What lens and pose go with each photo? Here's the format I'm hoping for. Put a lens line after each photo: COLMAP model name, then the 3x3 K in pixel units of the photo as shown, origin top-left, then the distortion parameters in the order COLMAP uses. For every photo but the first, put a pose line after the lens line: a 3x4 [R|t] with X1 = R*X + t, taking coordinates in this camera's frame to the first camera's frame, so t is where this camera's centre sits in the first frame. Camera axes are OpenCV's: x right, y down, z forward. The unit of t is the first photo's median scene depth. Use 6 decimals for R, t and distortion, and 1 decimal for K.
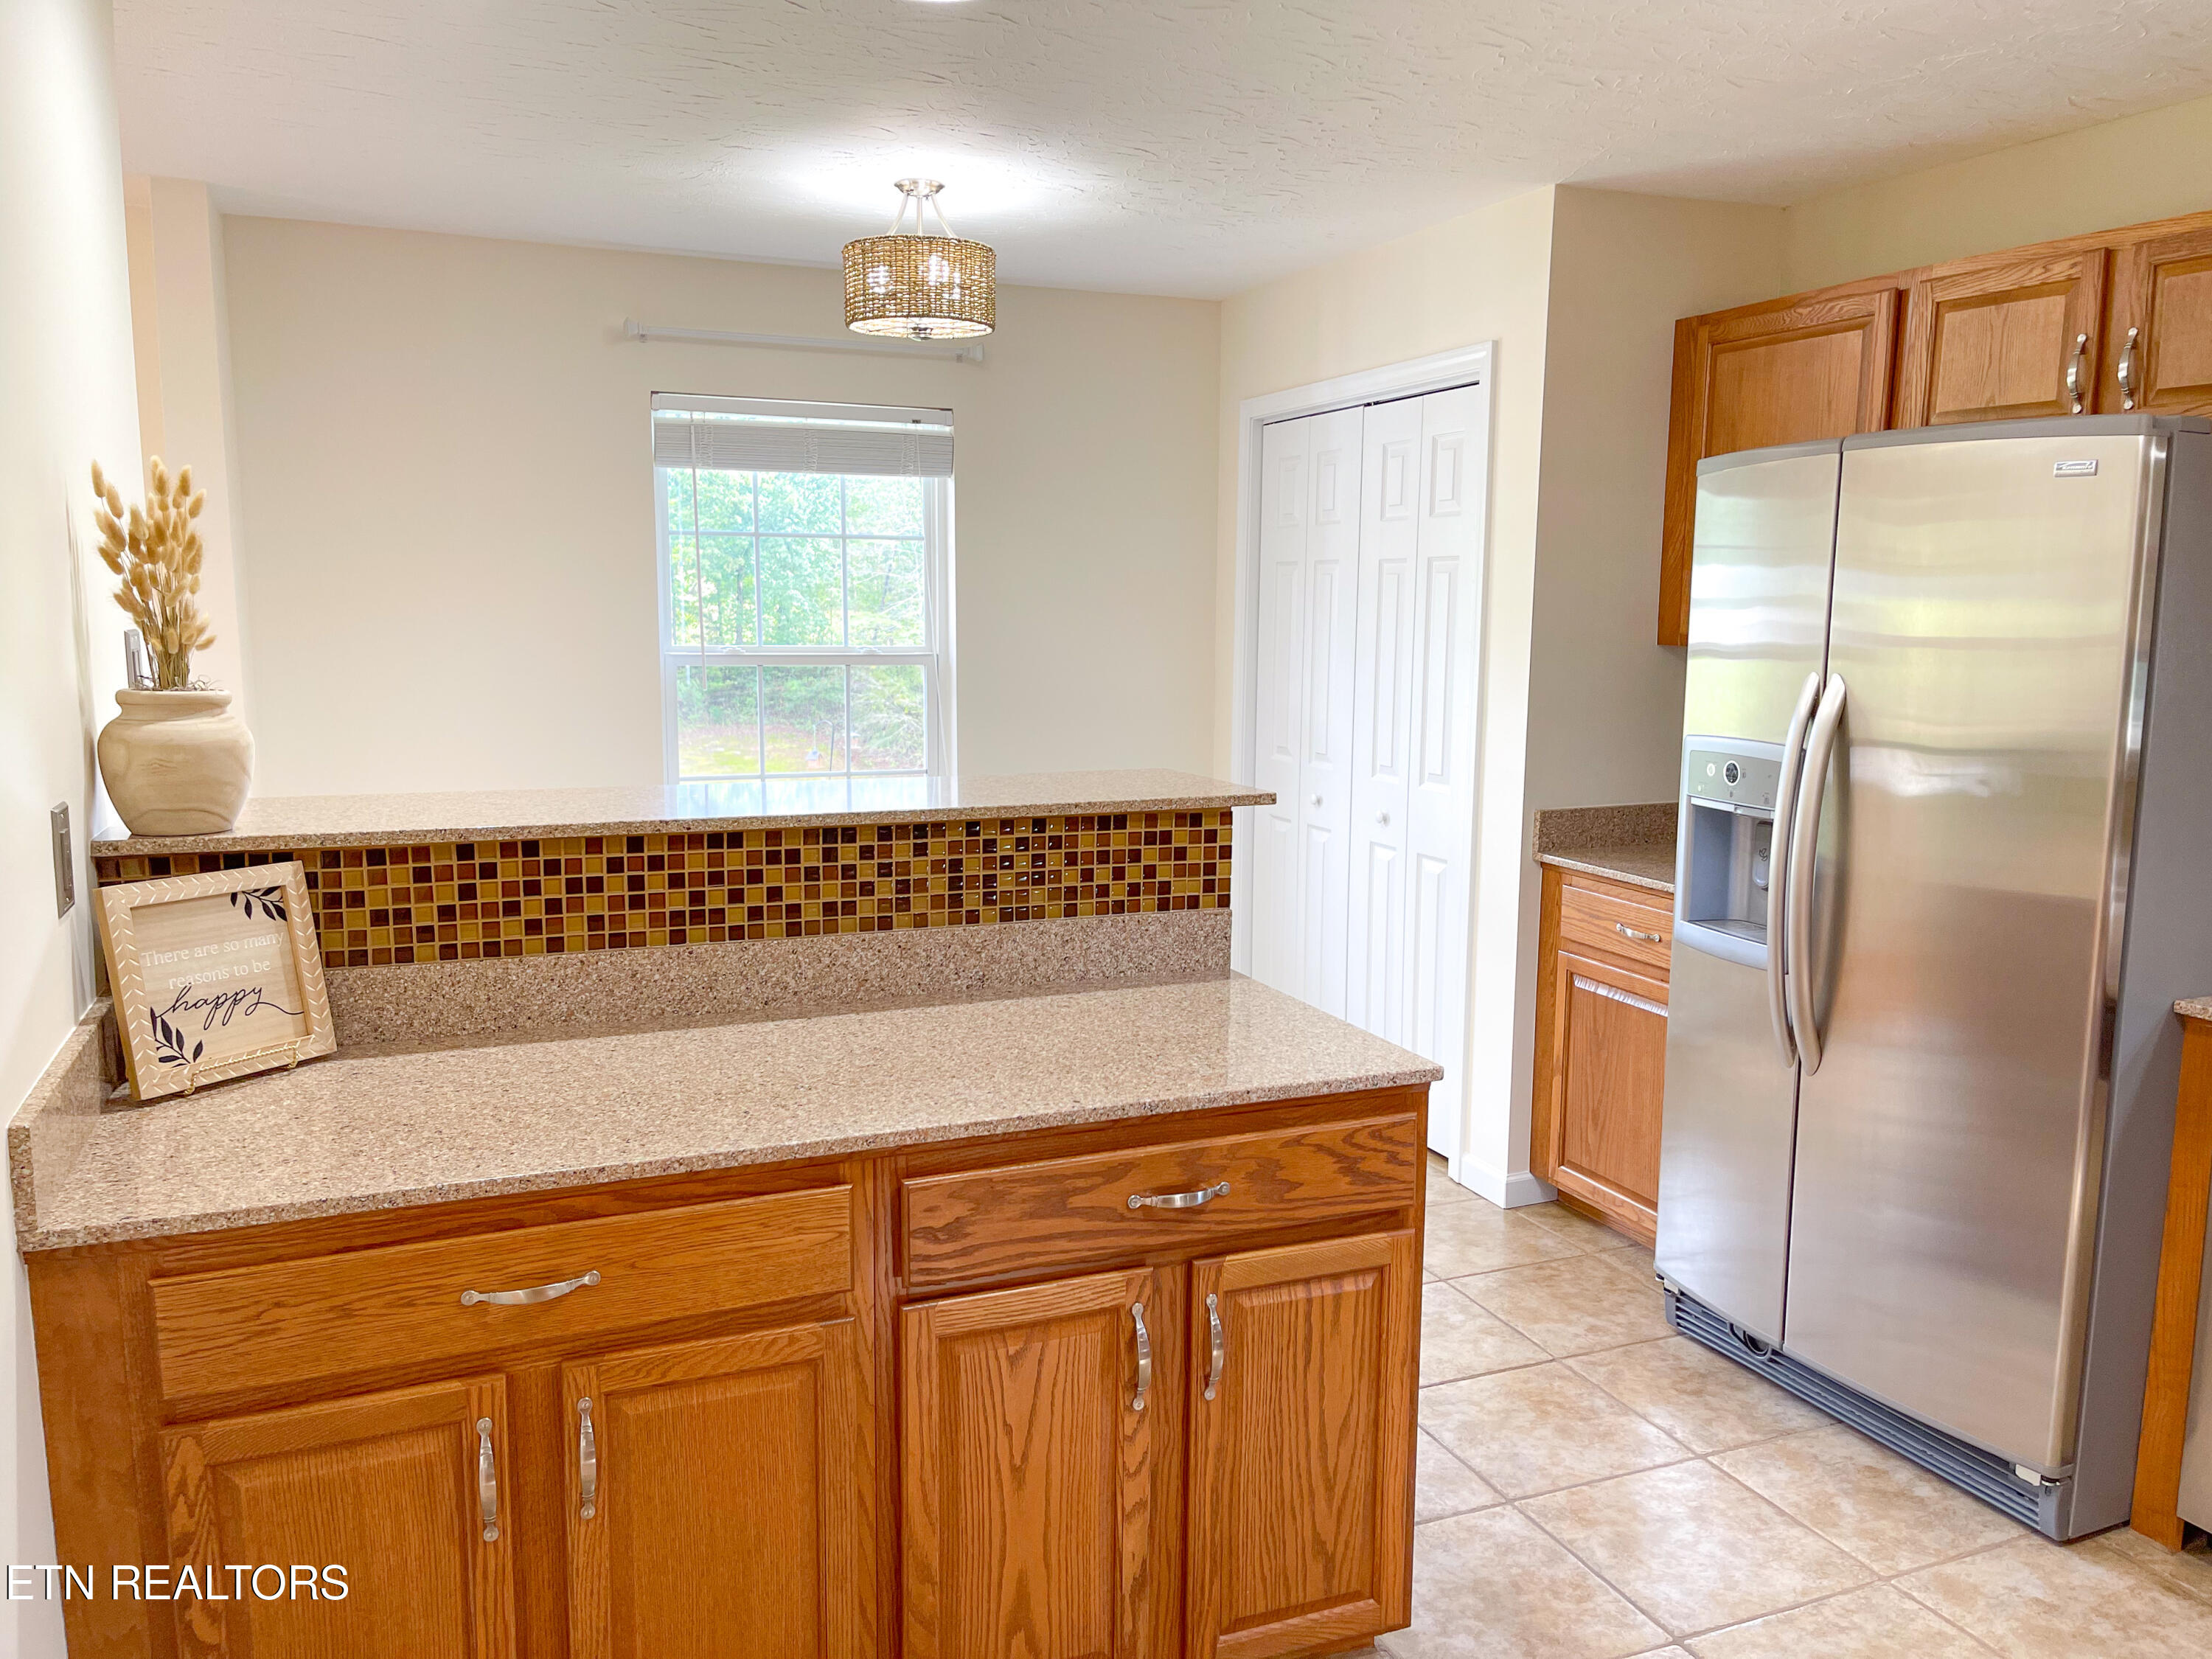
lens RADIAL K [[1659.1, 0, 1138.9], [0, 1659.1, 847.6], [0, 0, 1]] dist [0.067810, -0.088301]
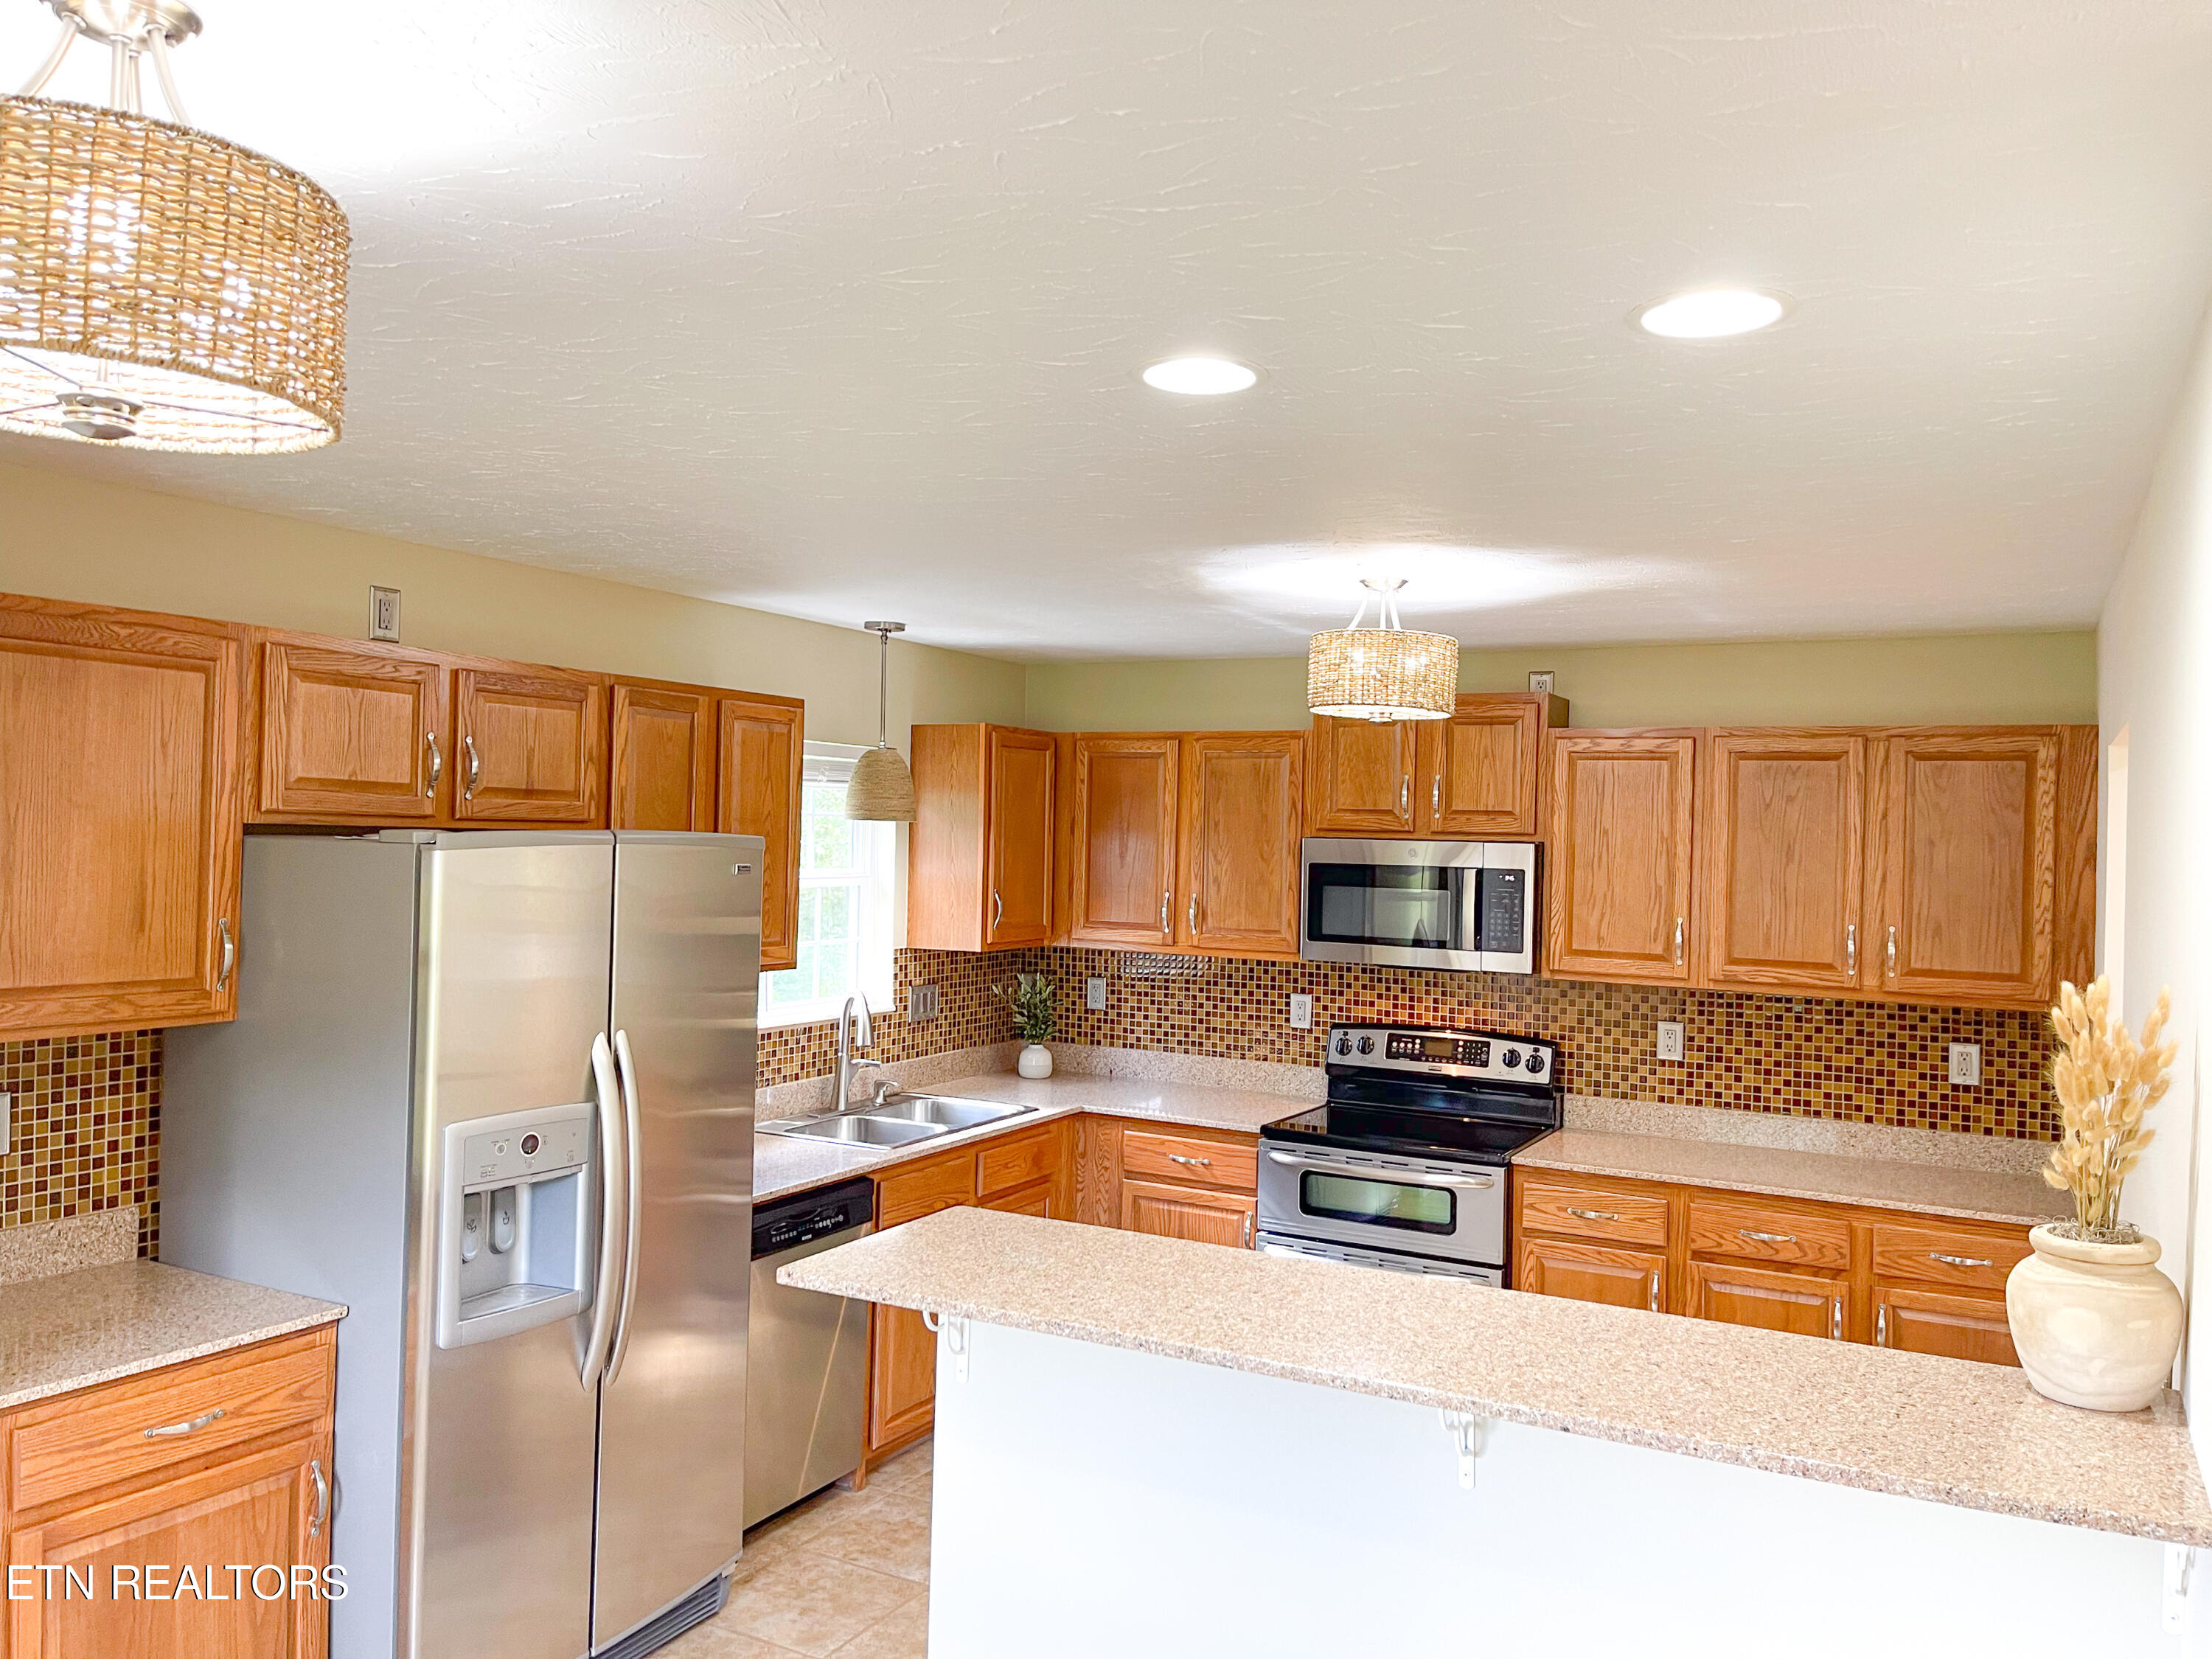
lens RADIAL K [[1659.1, 0, 1092.0], [0, 1659.1, 833.6], [0, 0, 1]] dist [0.067810, -0.088301]
pose [[-0.606353, -0.023281, 0.794855, -0.664409], [0.088612, 0.991368, 0.096634, -0.304685], [-0.790243, 0.129028, -0.599056, 1.339549]]
